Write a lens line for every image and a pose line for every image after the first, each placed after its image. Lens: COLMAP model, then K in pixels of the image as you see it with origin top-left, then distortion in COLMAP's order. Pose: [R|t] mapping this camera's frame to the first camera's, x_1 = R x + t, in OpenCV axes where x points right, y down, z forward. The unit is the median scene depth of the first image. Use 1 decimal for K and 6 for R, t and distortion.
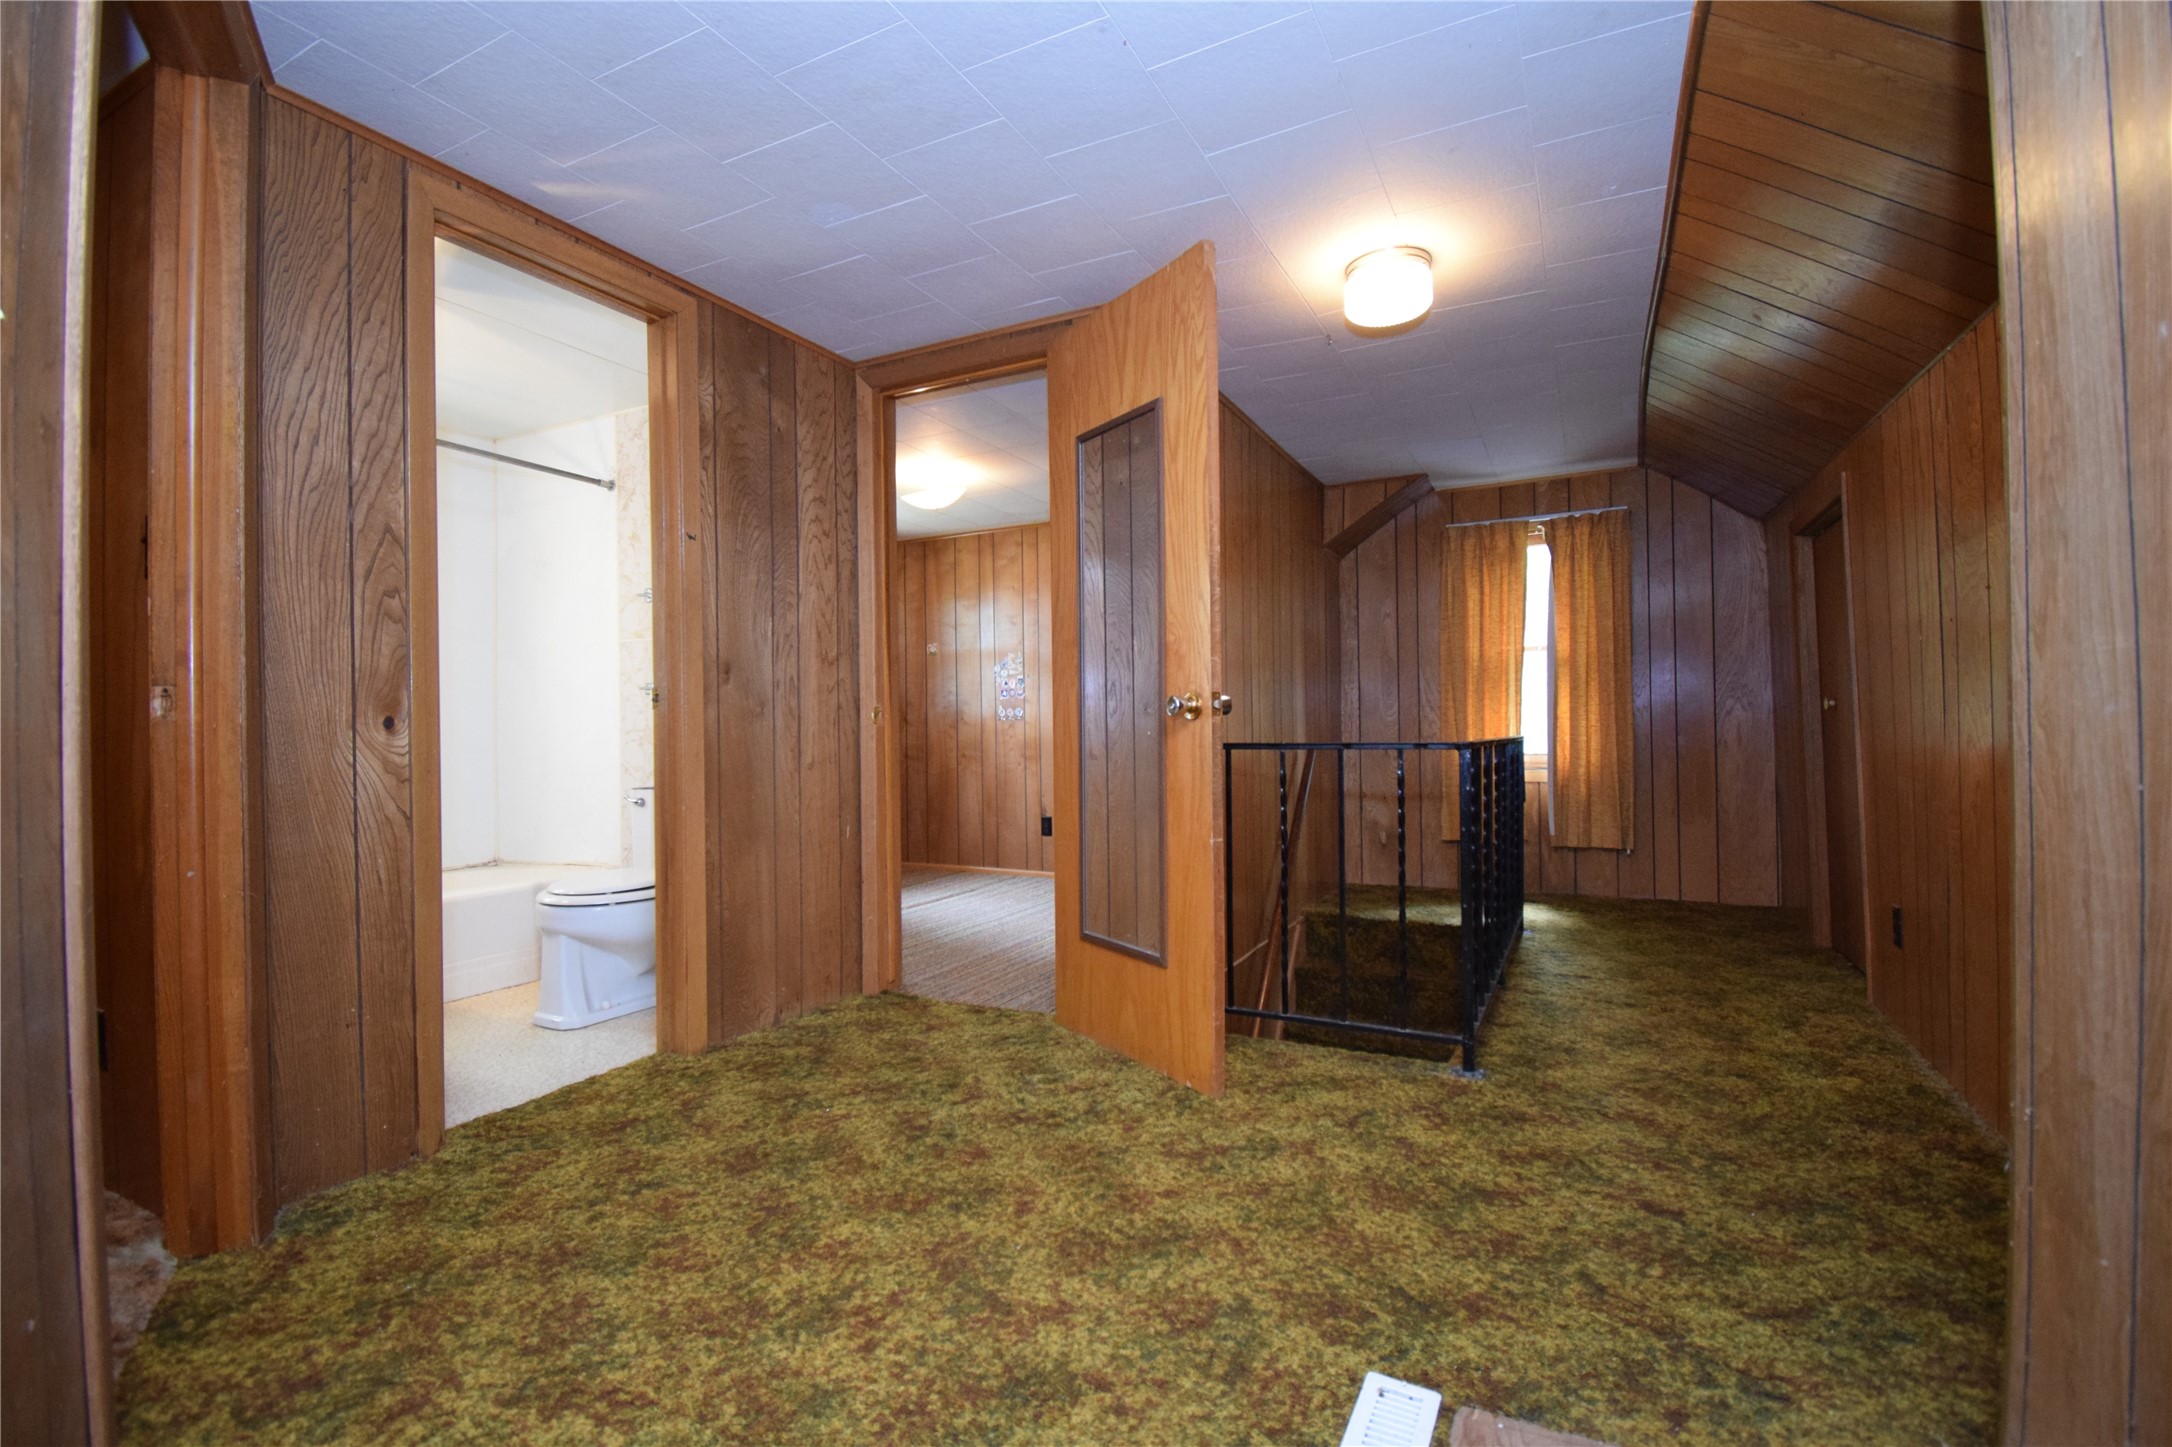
lens RADIAL K [[974.4, 0, 1073.7], [0, 974.4, 723.1], [0, 0, 1]] dist [0.023019, -0.029955]
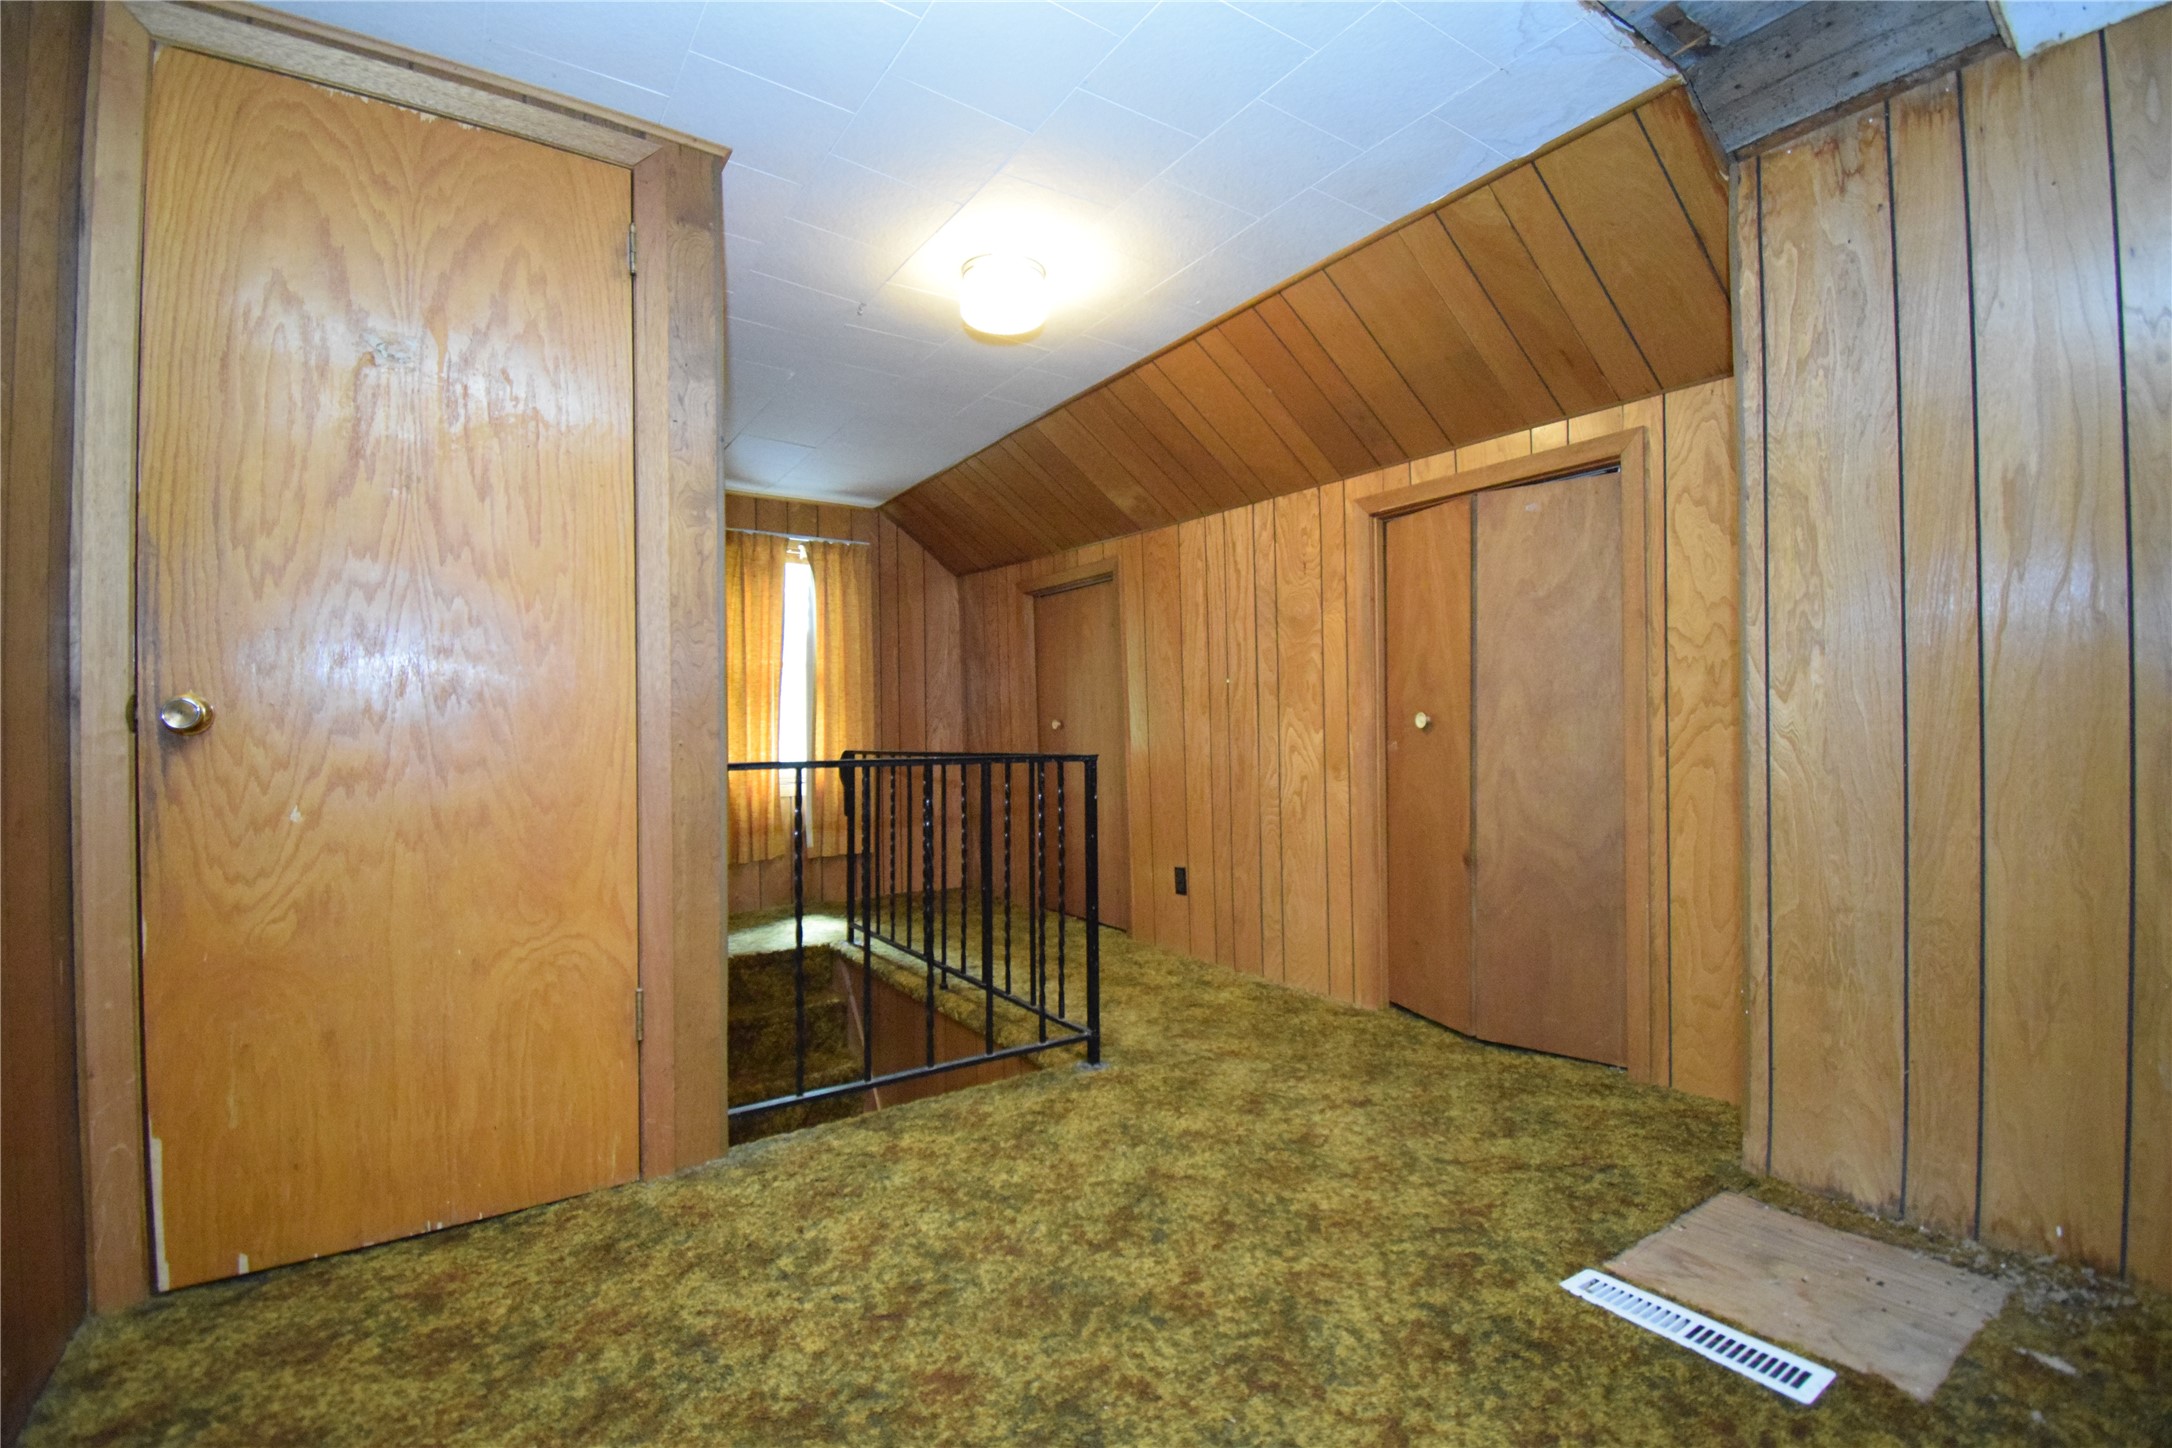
lens RADIAL K [[974.4, 0, 1073.7], [0, 974.4, 723.6], [0, 0, 1]] dist [0.023019, -0.029955]
pose [[0.470353, 0.016311, 0.882328, -0.558245], [0.000886, 0.999820, -0.018956, 0.008123], [-0.882478, 0.009698, 0.470254, 0.528325]]
